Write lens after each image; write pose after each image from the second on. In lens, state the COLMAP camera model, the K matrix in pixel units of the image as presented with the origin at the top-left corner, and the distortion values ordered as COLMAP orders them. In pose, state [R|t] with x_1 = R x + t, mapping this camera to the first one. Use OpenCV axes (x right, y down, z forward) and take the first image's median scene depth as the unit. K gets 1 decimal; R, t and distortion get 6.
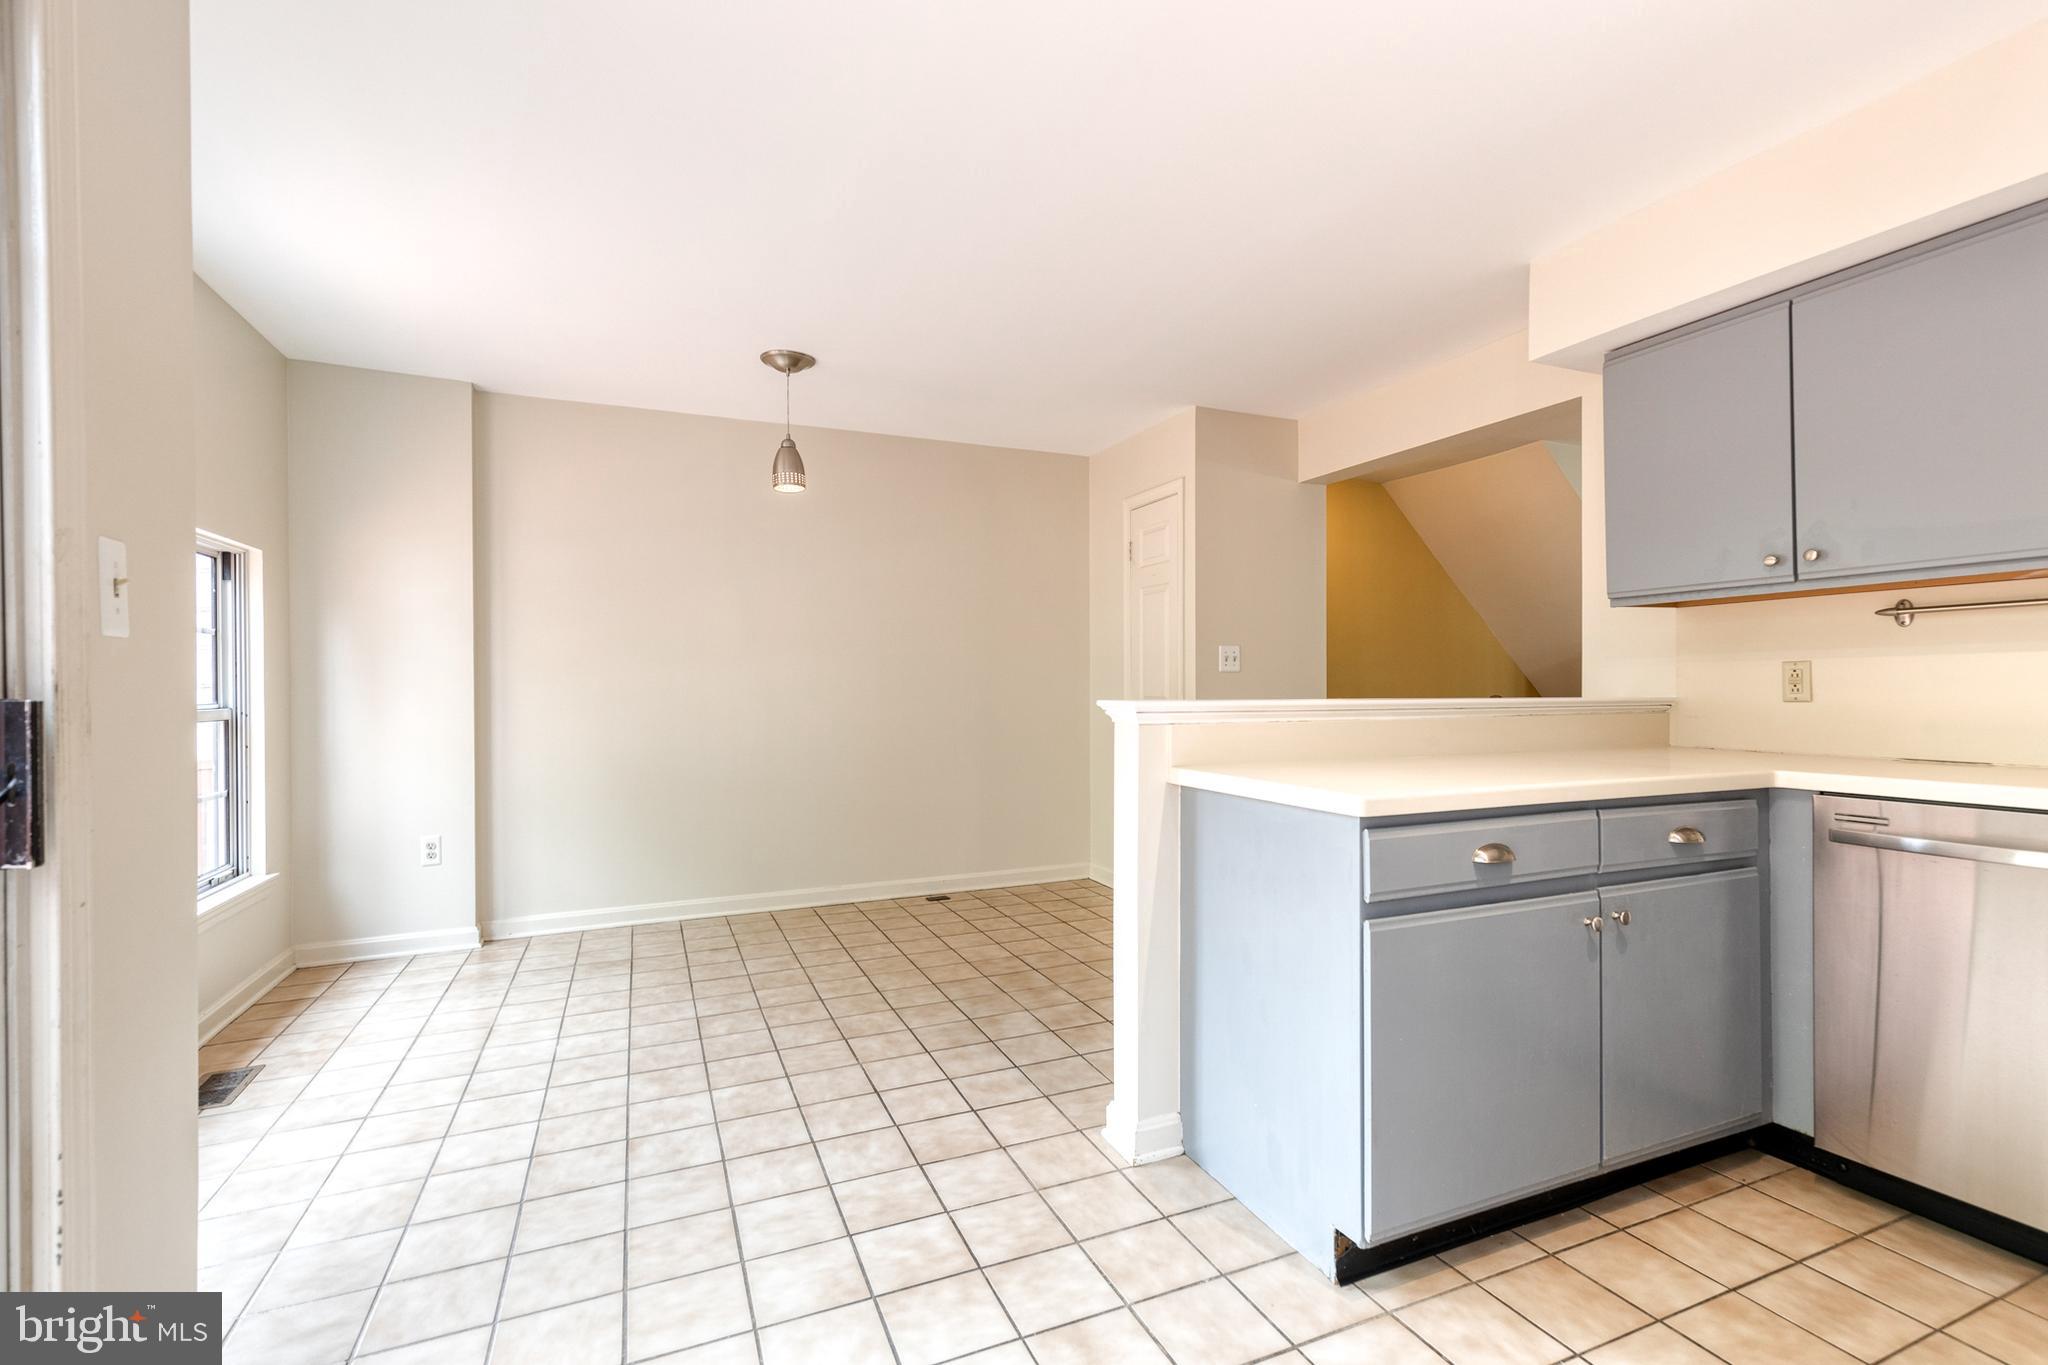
lens RADIAL K [[932.7, 0, 1058.6], [0, 932.7, 678.3], [0, 0, 1]] dist [0.011178, -0.001883]
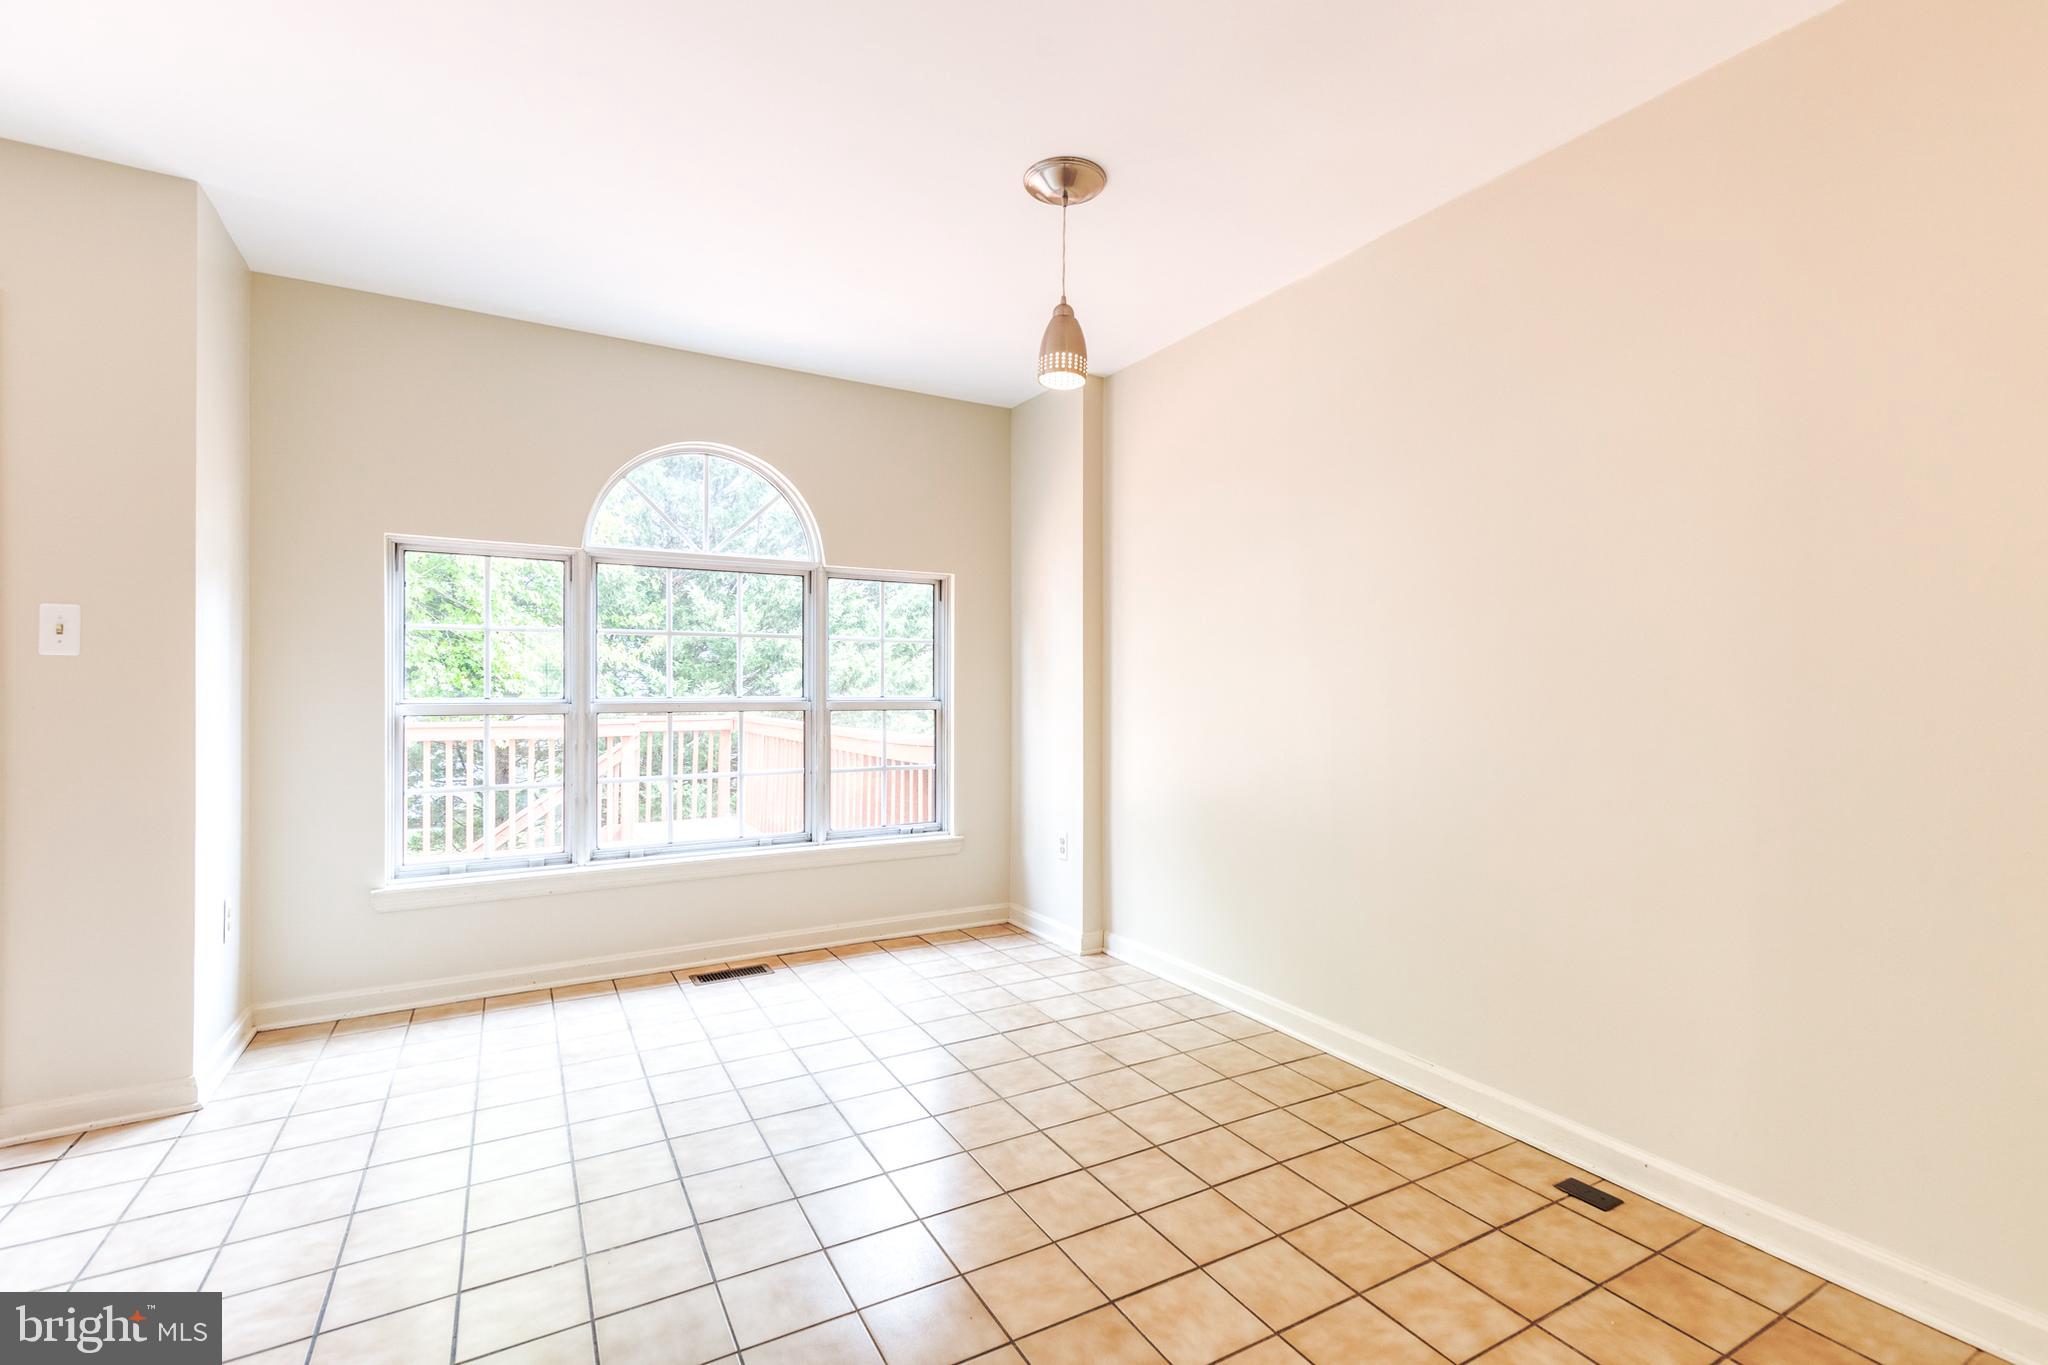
lens RADIAL K [[932.7, 0, 1028.4], [0, 932.7, 670.9], [0, 0, 1]] dist [0.011178, -0.001883]
pose [[0.087176, -0.006639, -0.996171, 0.554510], [0.003143, 0.999975, -0.006389, 0.001608], [0.996188, -0.002574, 0.087194, 1.440586]]
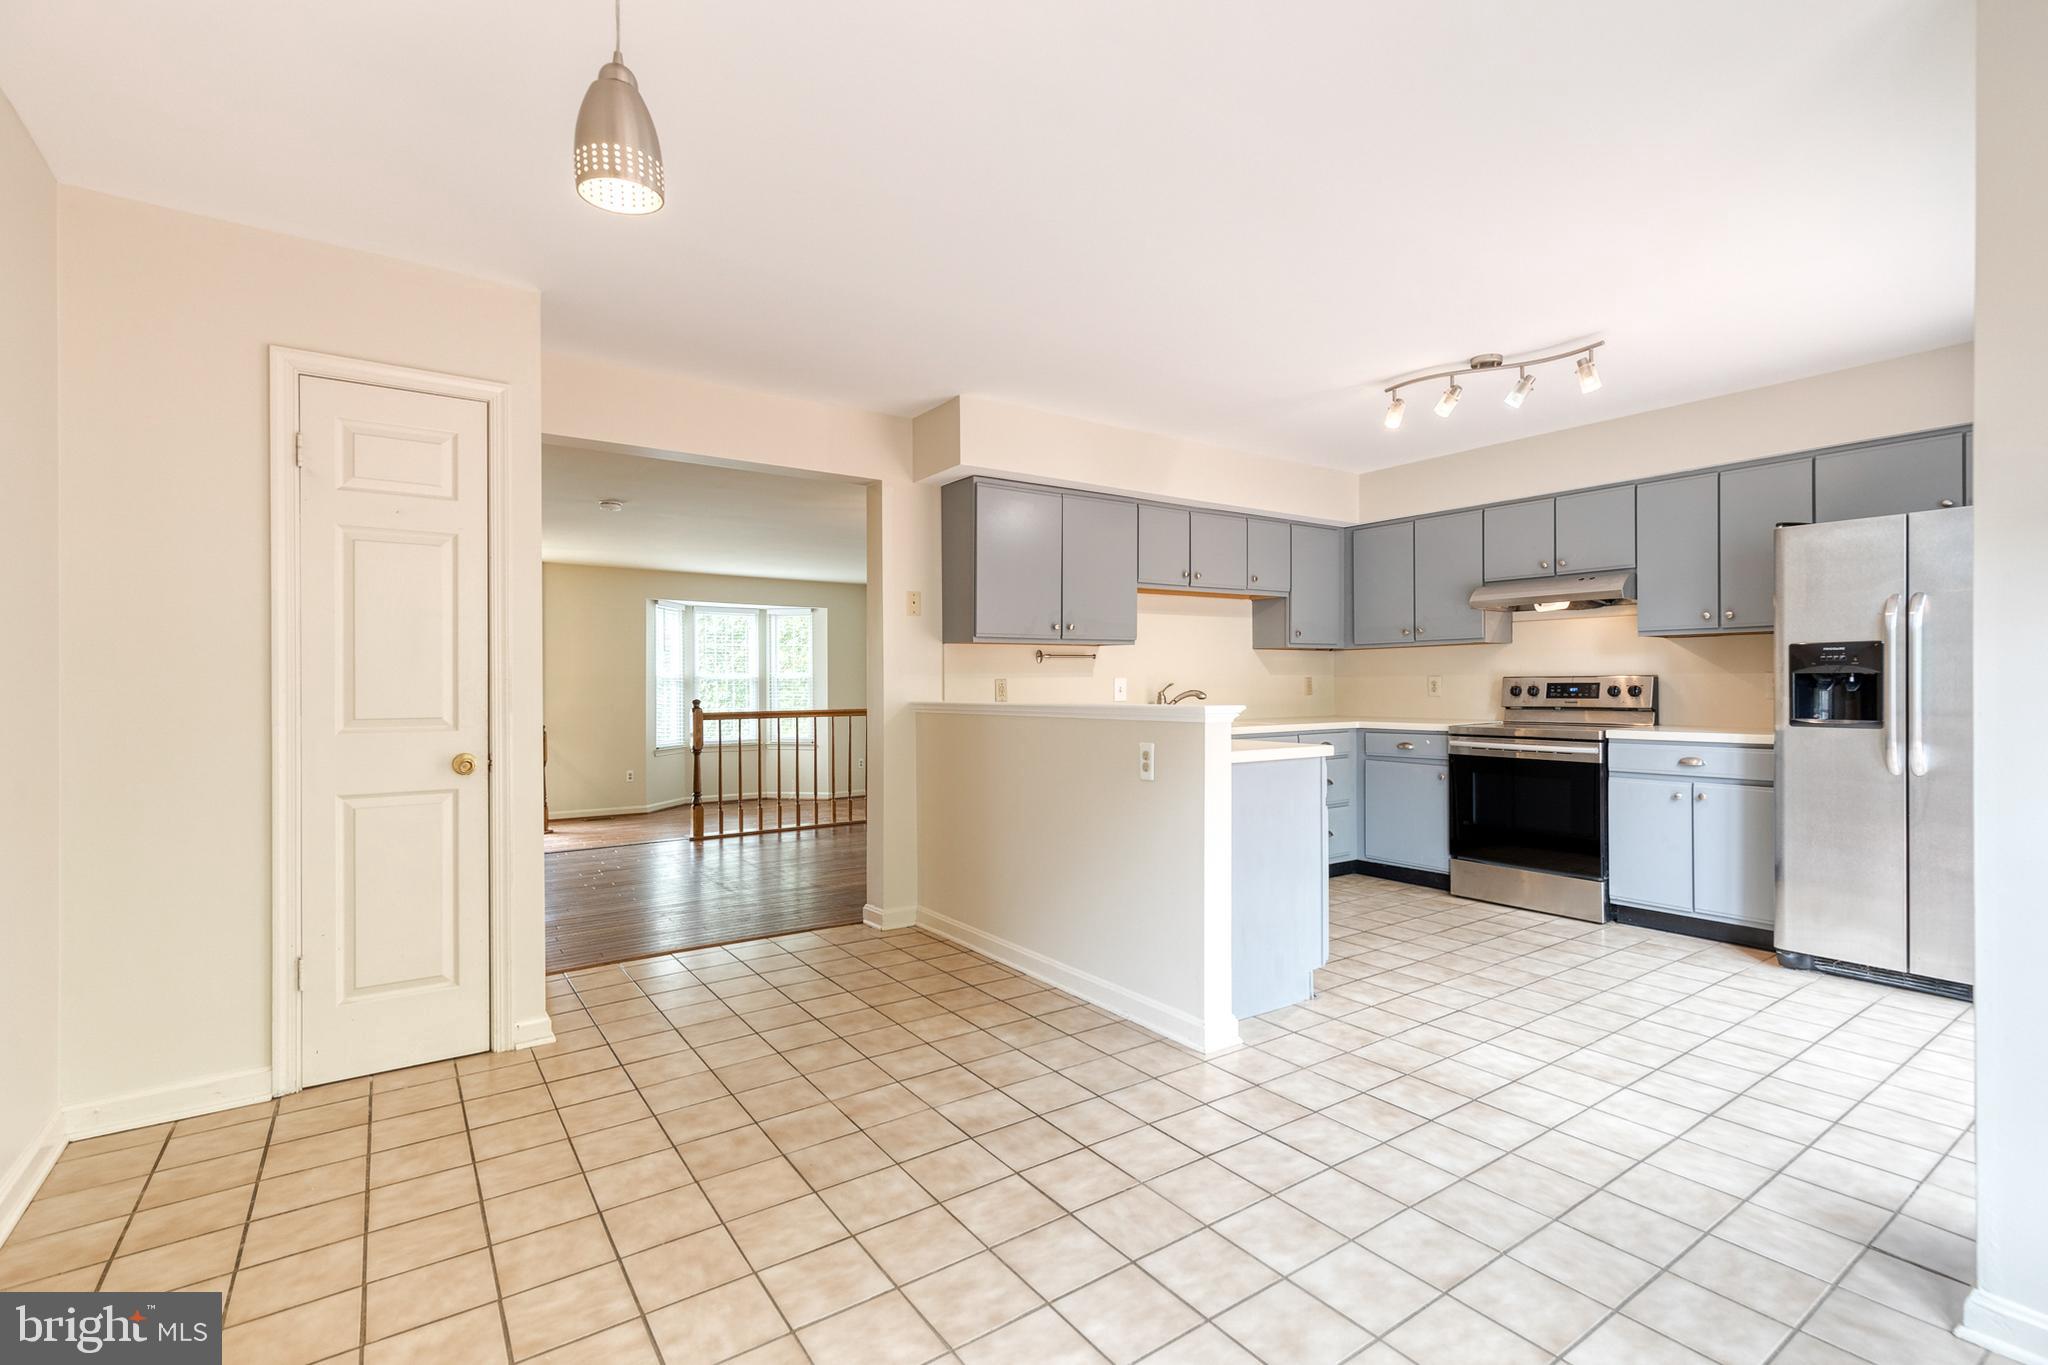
lens RADIAL K [[932.7, 0, 1045.3], [0, 932.7, 686.2], [0, 0, 1]] dist [0.011178, -0.001883]
pose [[-0.194871, 0.003648, 0.980822, -1.102627], [-0.000464, 0.999993, -0.003812, 0.002245], [-0.980829, -0.001197, -0.194868, 1.411724]]
